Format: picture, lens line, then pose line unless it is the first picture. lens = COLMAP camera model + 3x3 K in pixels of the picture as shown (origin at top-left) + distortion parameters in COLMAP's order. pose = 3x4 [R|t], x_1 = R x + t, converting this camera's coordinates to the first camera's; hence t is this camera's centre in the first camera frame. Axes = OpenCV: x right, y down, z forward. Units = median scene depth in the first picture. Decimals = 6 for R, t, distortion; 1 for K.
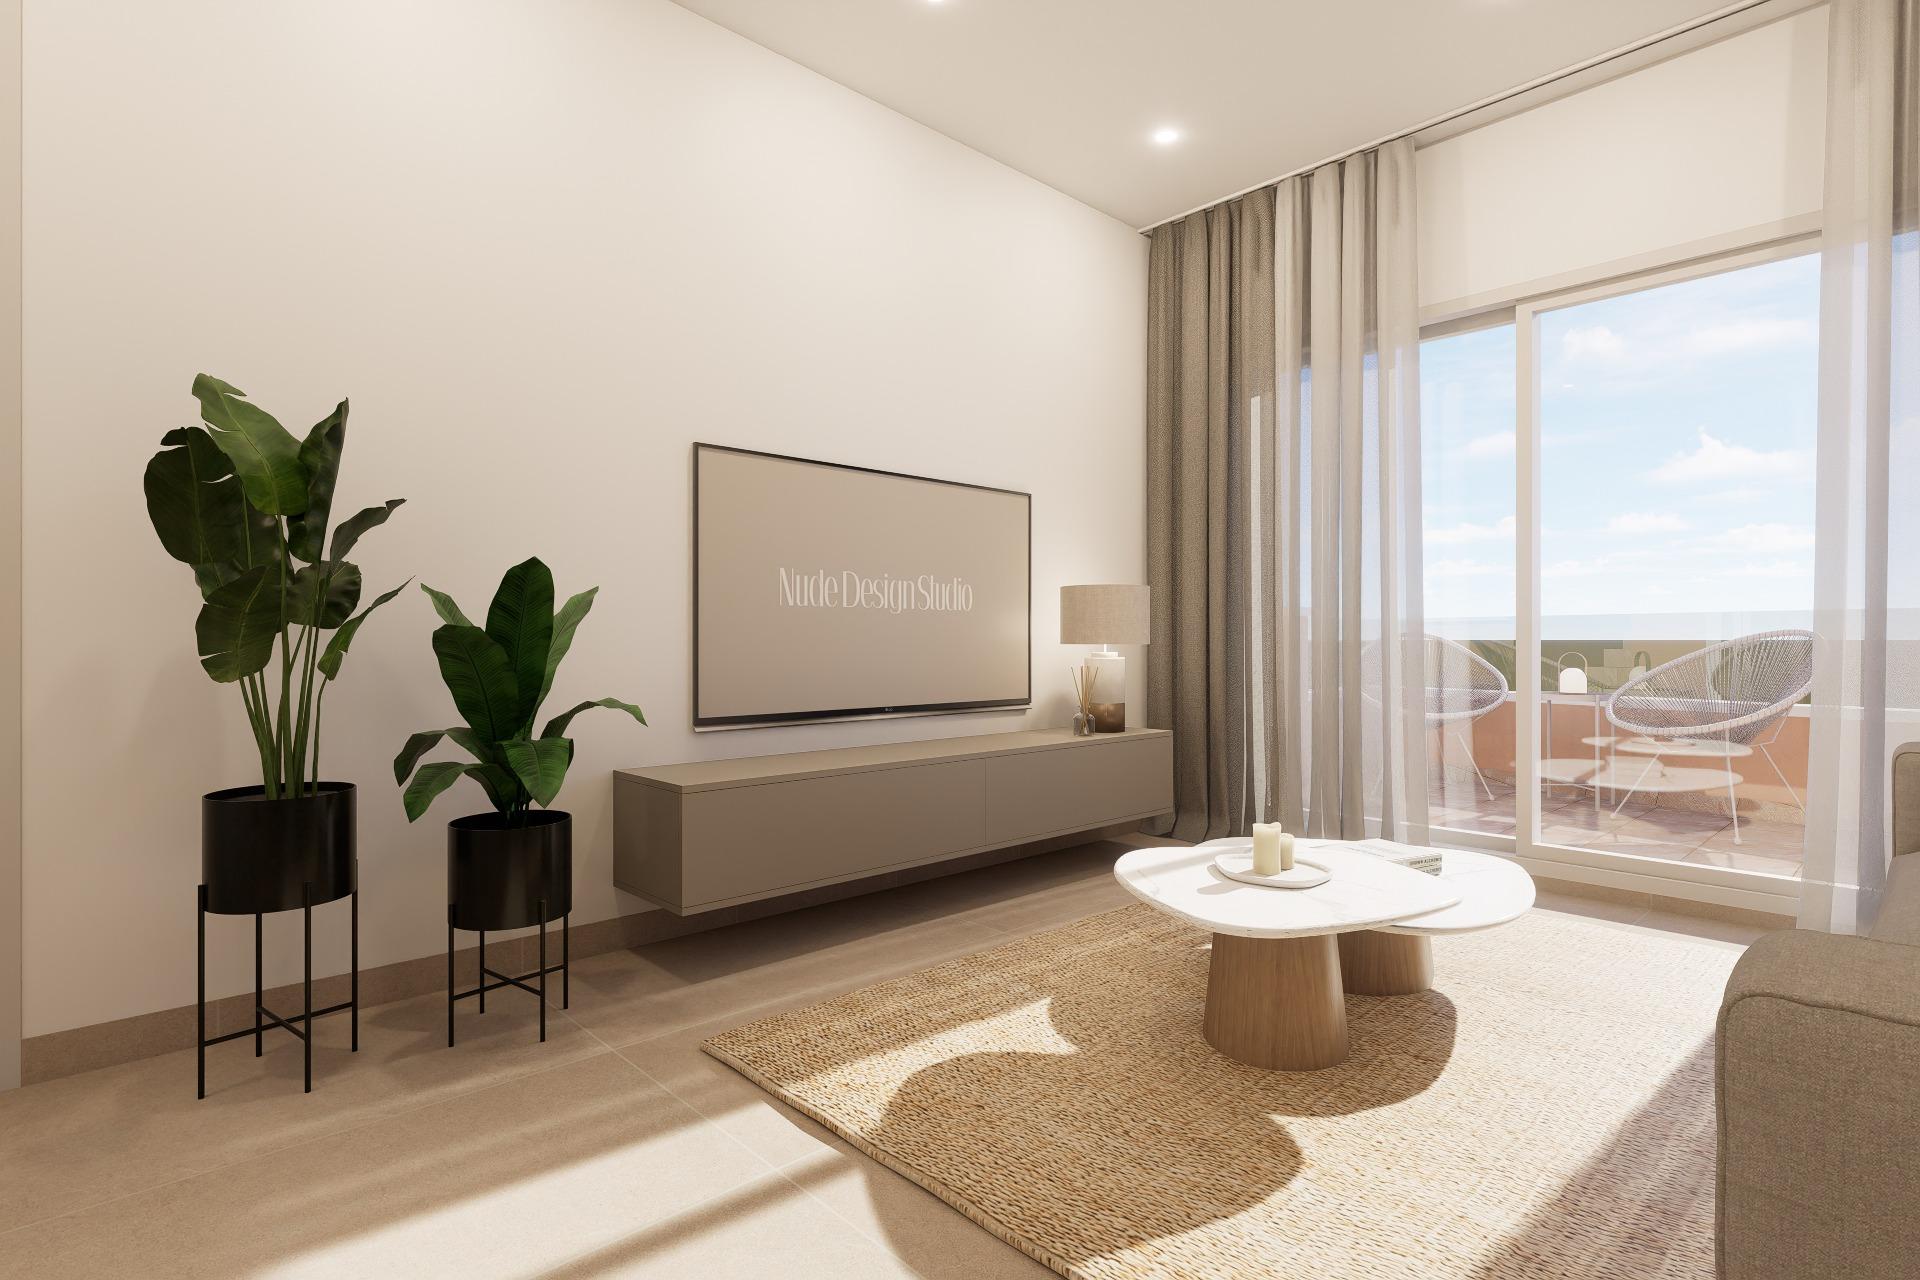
lens RADIAL K [[962.8, 0, 960.0], [0, 962.8, 640.0], [0, 0, 1]] dist [0.002638, 0.000107]
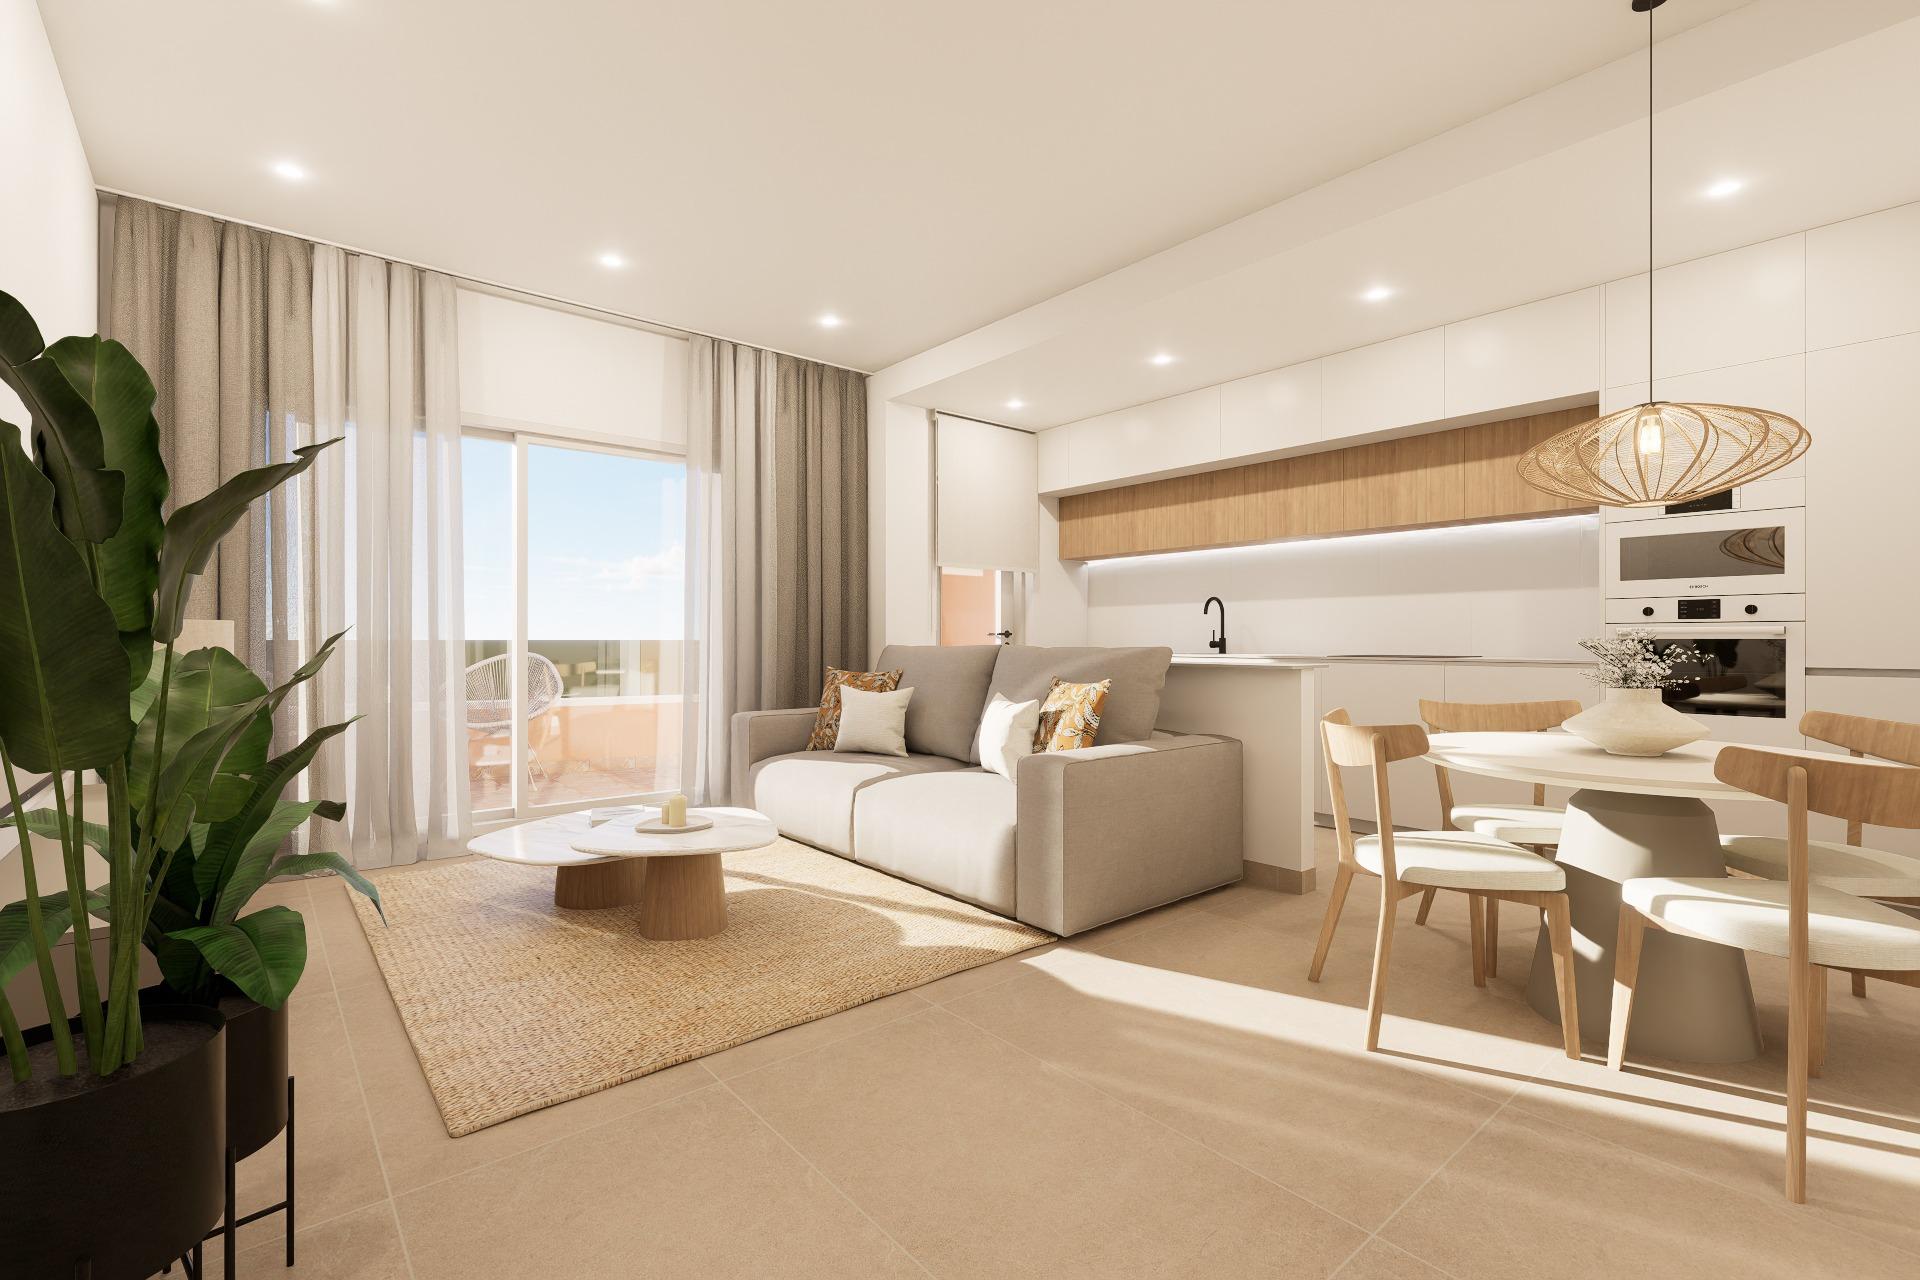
lens RADIAL K [[860.2, 0, 960.0], [0, 860.2, 640.0], [0, 0, 1]] dist [-0.002839, -0.000362]
pose [[0.058299, -0.002661, 0.998296, -0.655475], [-0.000253, 0.999996, 0.002680, -0.043756], [-0.998299, -0.000409, 0.058298, 0.270192]]
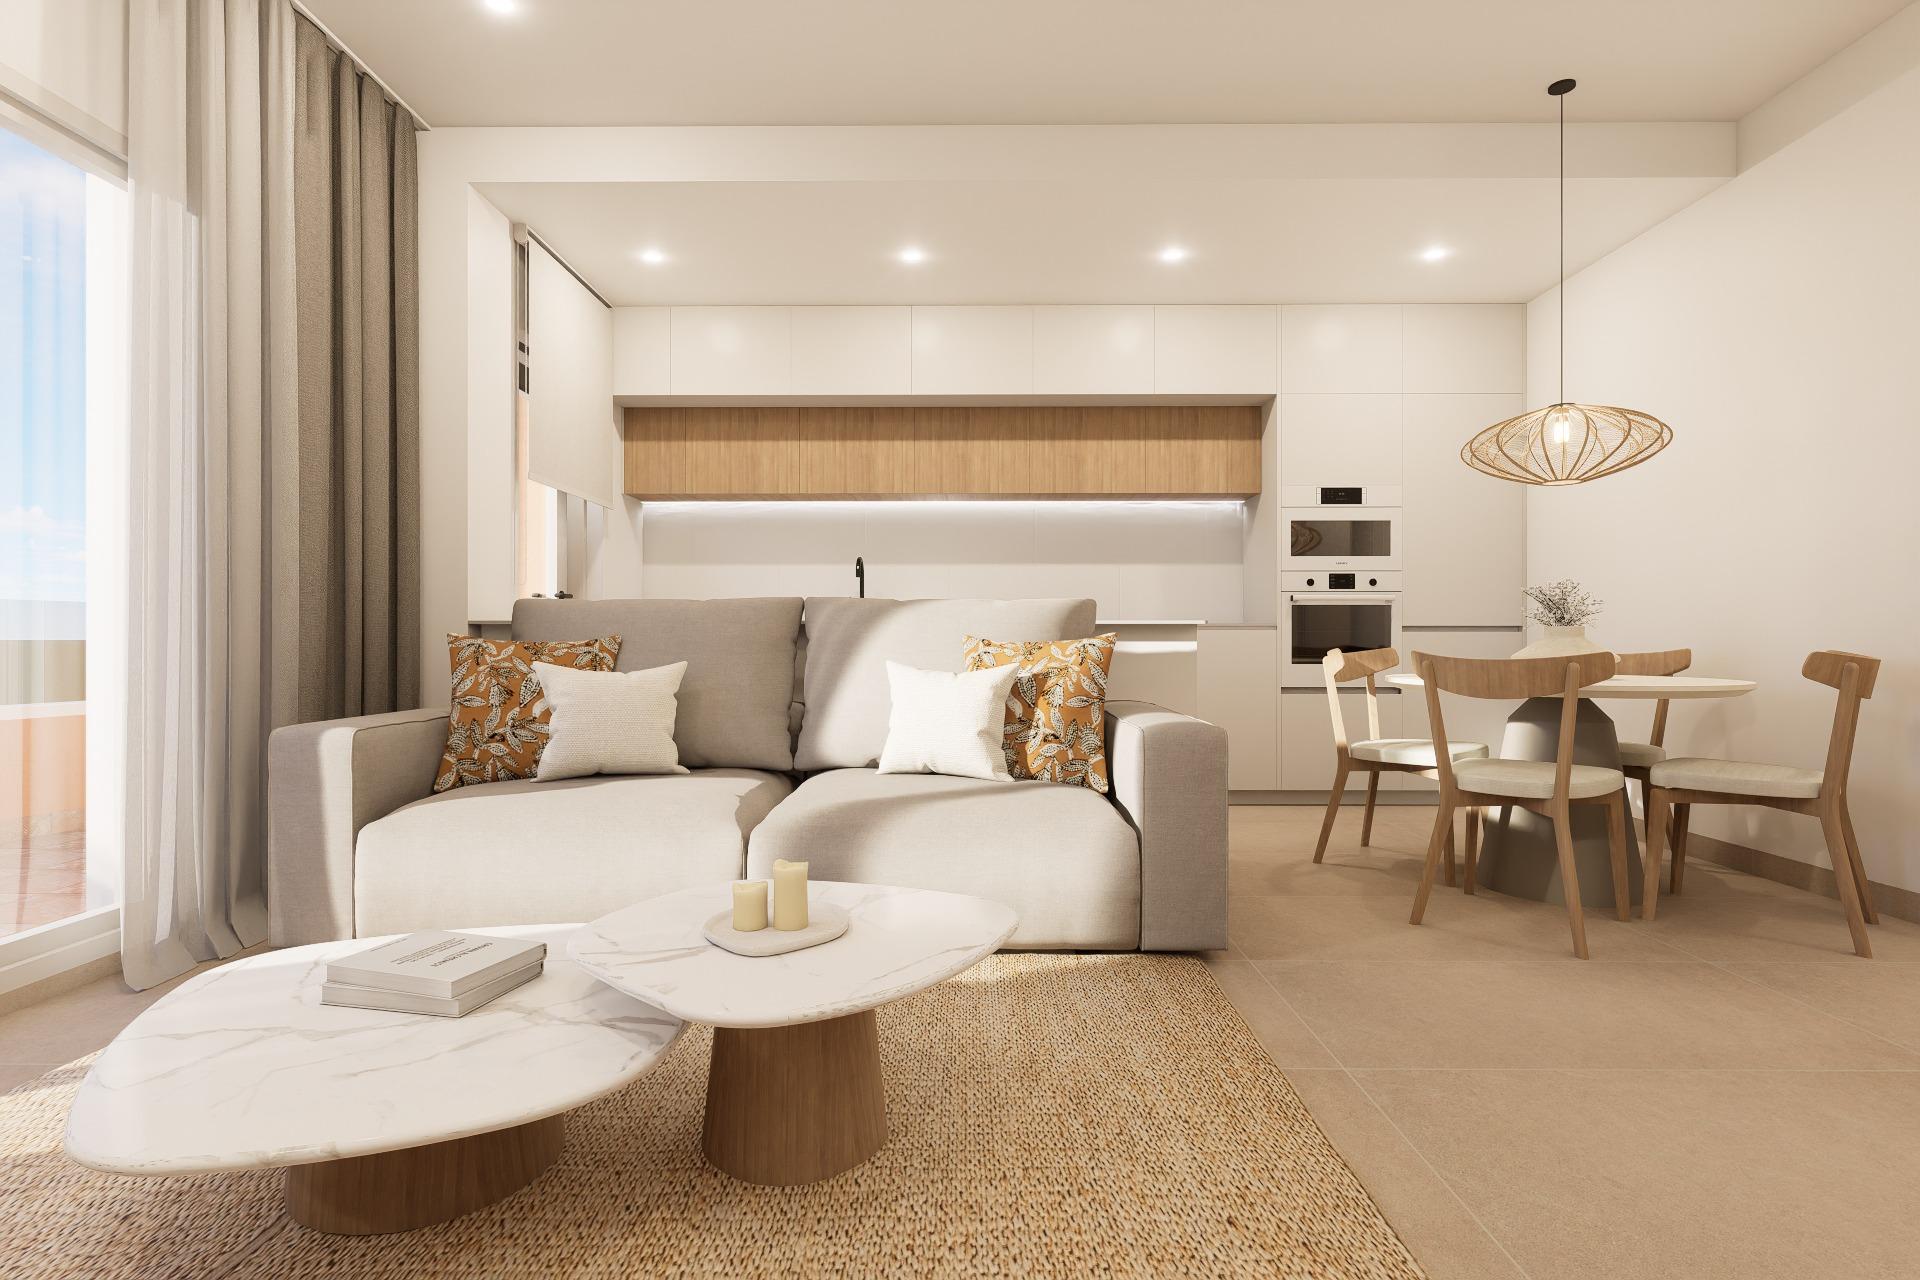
lens RADIAL K [[962.8, 0, 960.0], [0, 962.8, 640.0], [0, 0, 1]] dist [0.002638, 0.000107]
pose [[-0.721825, -0.002765, 0.692070, -0.184136], [-0.002089, 0.999996, 0.001816, 0.007838], [-0.692073, -0.000135, -0.721828, 0.880896]]
